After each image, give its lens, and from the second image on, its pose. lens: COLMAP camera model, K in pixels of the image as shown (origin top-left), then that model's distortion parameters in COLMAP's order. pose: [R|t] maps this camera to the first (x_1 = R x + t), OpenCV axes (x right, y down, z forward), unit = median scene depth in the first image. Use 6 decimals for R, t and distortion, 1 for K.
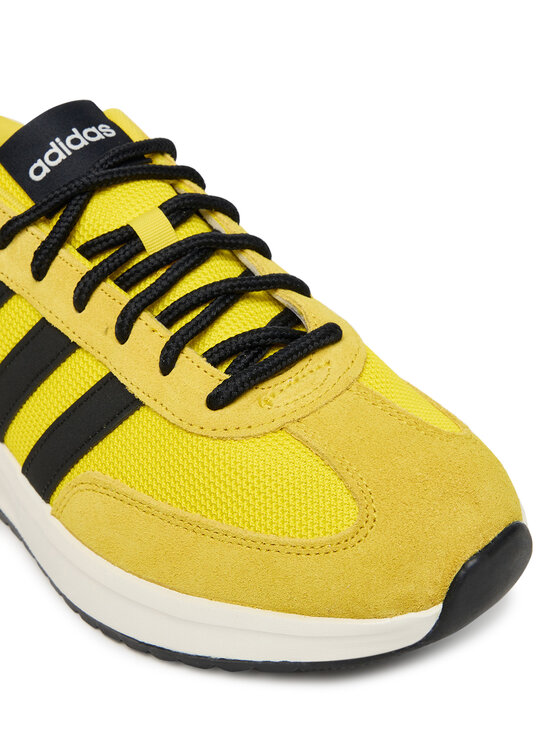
lens RADIAL K [[1317.6, 0, 279.7], [0, 1317.6, 372.9], [0, 0, 1]] dist [-0.027007, 0.000000]
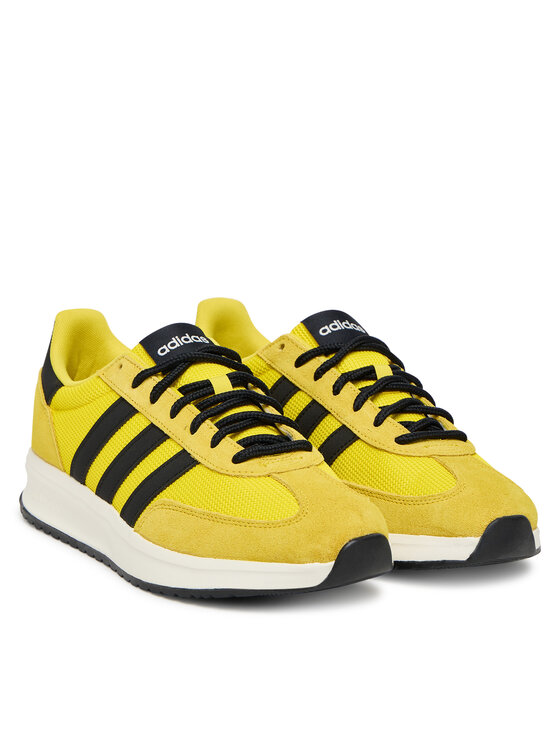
lens RADIAL K [[2195.2, 0, 280.0], [0, 2195.2, 372.9], [0, 0, 1]] dist [-0.048891, 0.000000]
pose [[0.984368, 0.139042, -0.108109, 0.317657], [-0.169135, 0.917484, -0.360023, 0.978961], [0.049130, 0.372680, 0.926658, -1.849764]]
